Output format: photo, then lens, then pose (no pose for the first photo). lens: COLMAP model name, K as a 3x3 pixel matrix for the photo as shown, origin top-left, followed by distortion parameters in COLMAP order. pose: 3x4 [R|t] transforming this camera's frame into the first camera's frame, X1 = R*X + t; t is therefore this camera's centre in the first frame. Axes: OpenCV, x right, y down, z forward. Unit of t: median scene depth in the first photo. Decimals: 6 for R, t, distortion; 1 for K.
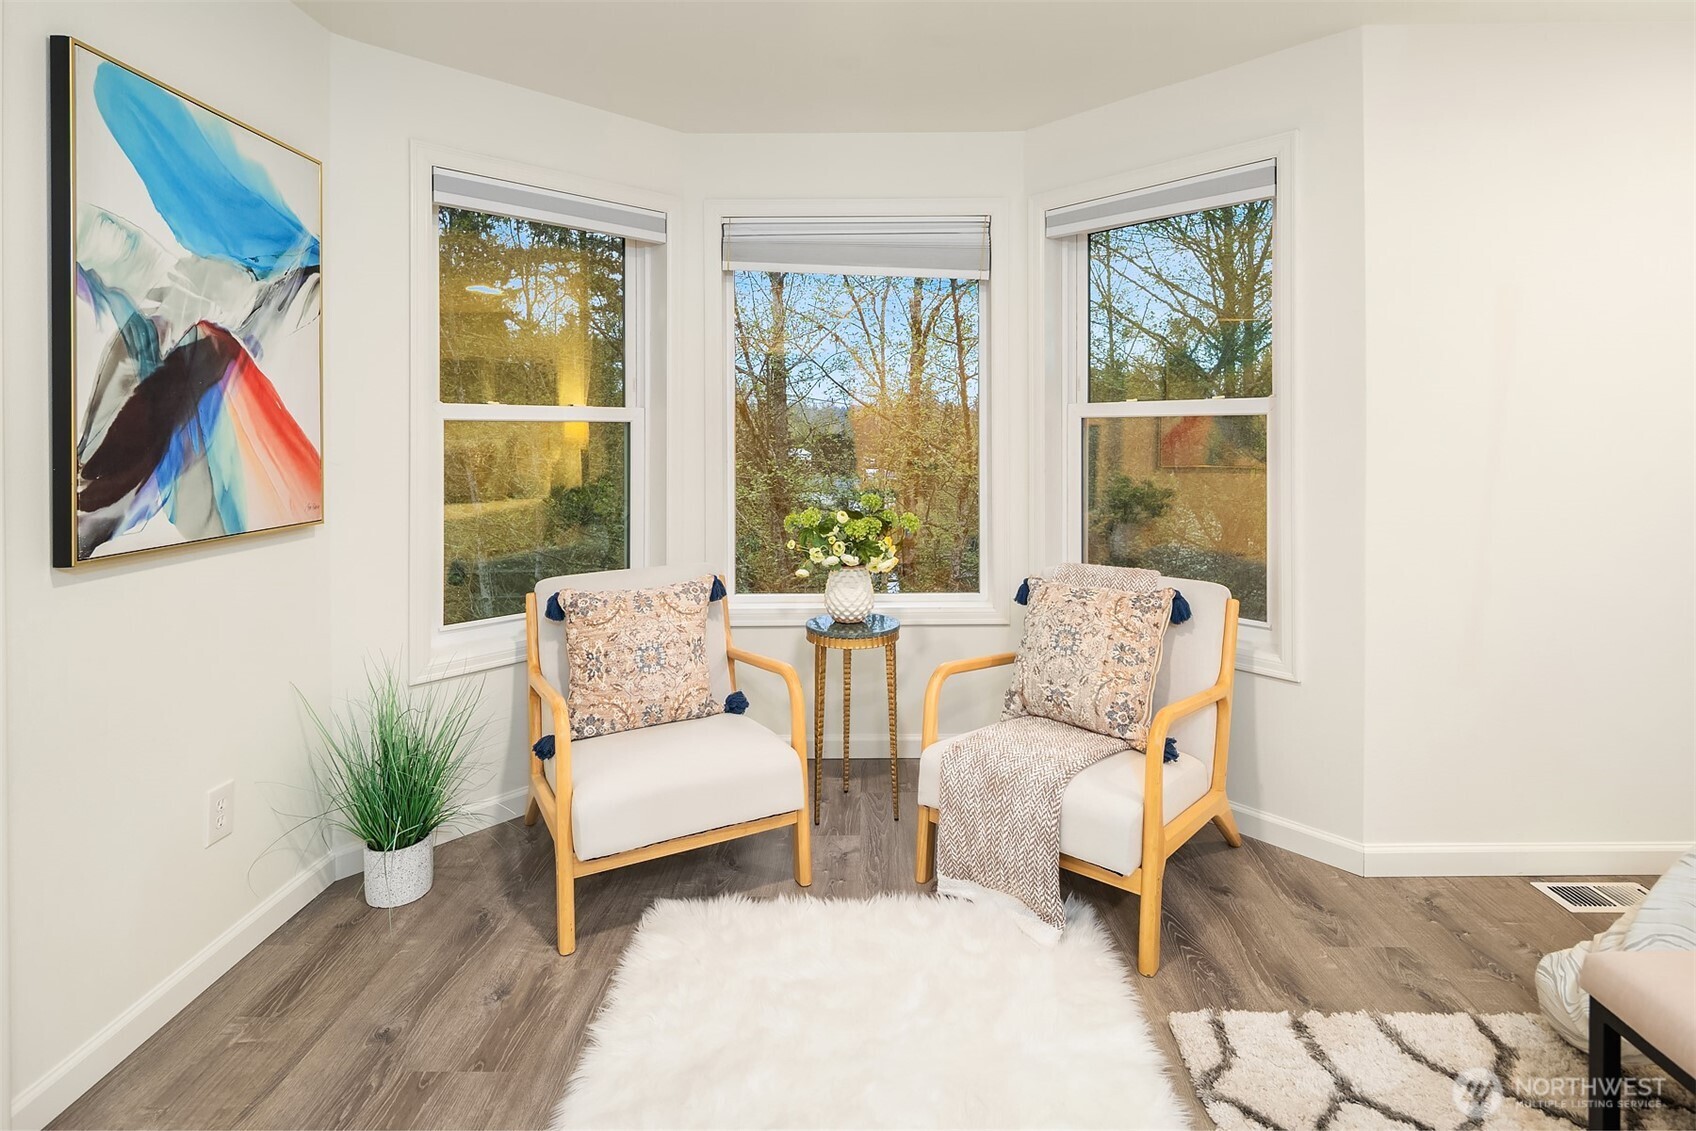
lens RADIAL K [[831.0, 0, 858.2], [0, 831.0, 431.9], [0, 0, 1]] dist [-0.002634, -0.000253]
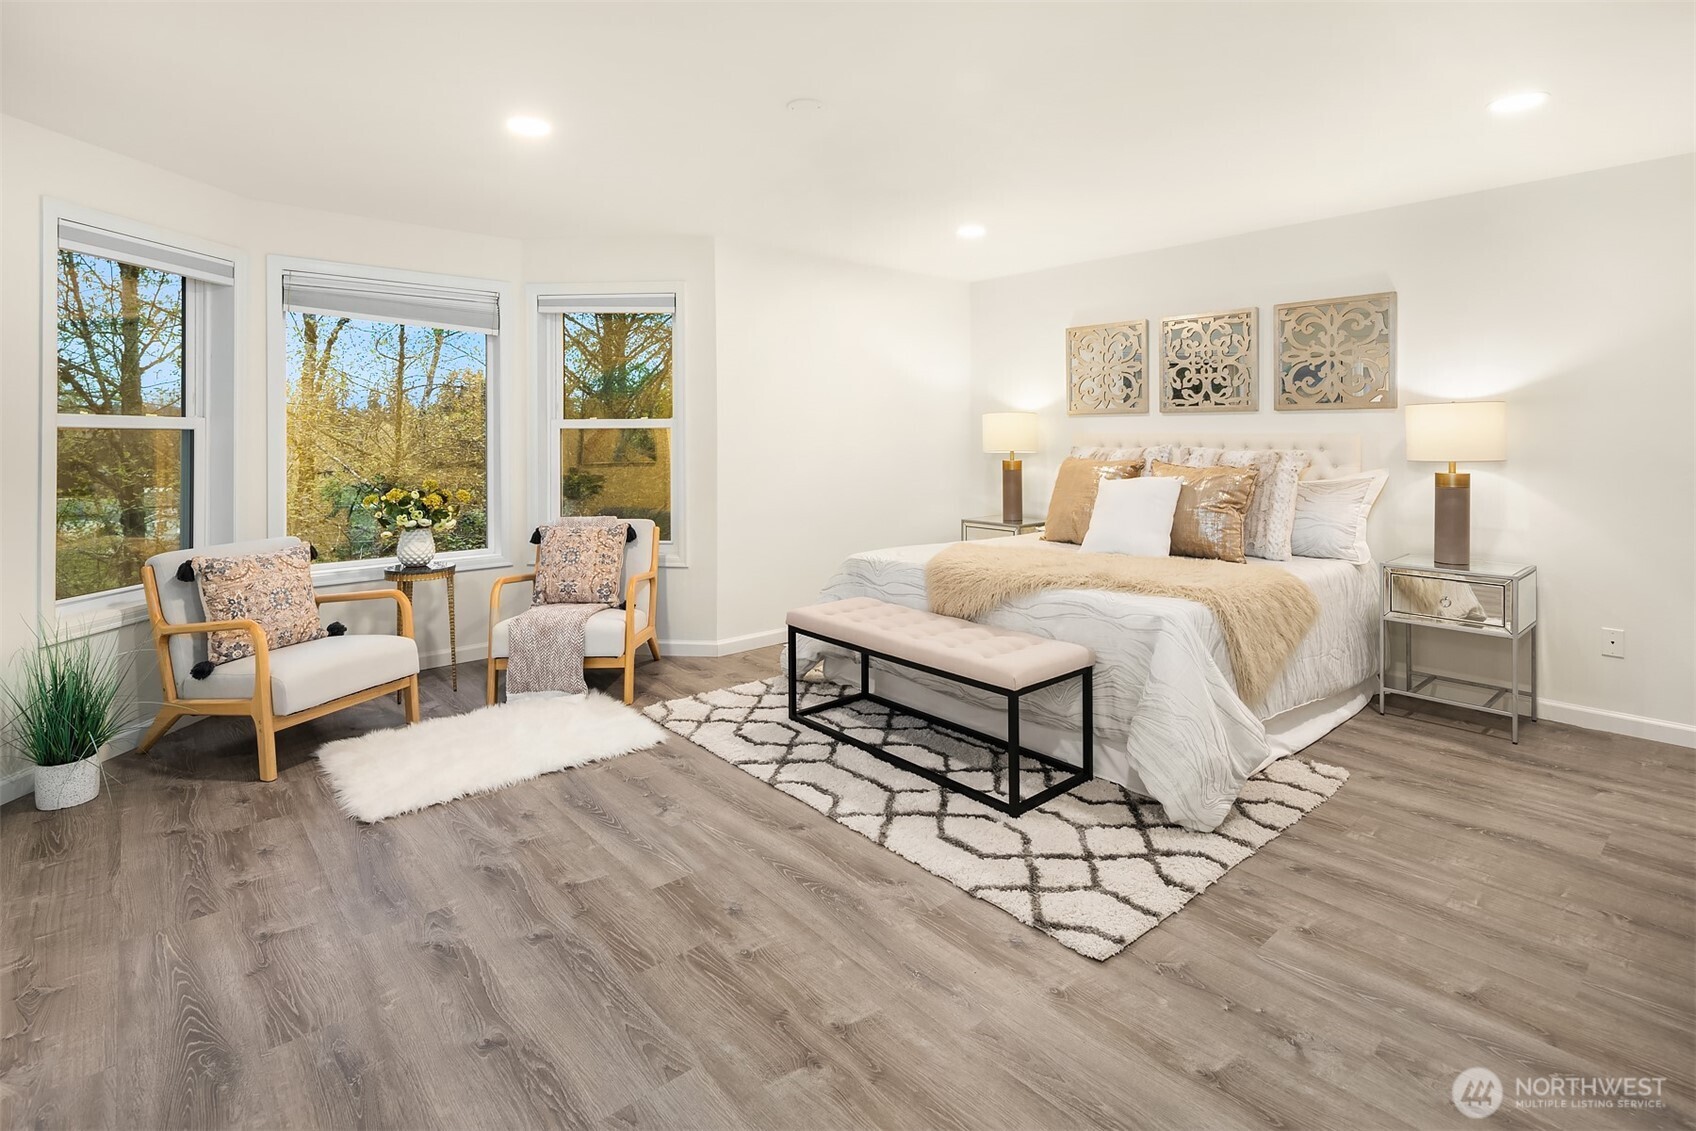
lens RADIAL K [[831.0, 0, 858.2], [0, 831.0, 431.9], [0, 0, 1]] dist [-0.002634, -0.000253]
pose [[0.740902, 0.004463, 0.671599, -0.543964], [0.002793, 0.999949, -0.009727, 0.008076], [-0.671608, 0.009083, 0.740851, -0.801471]]
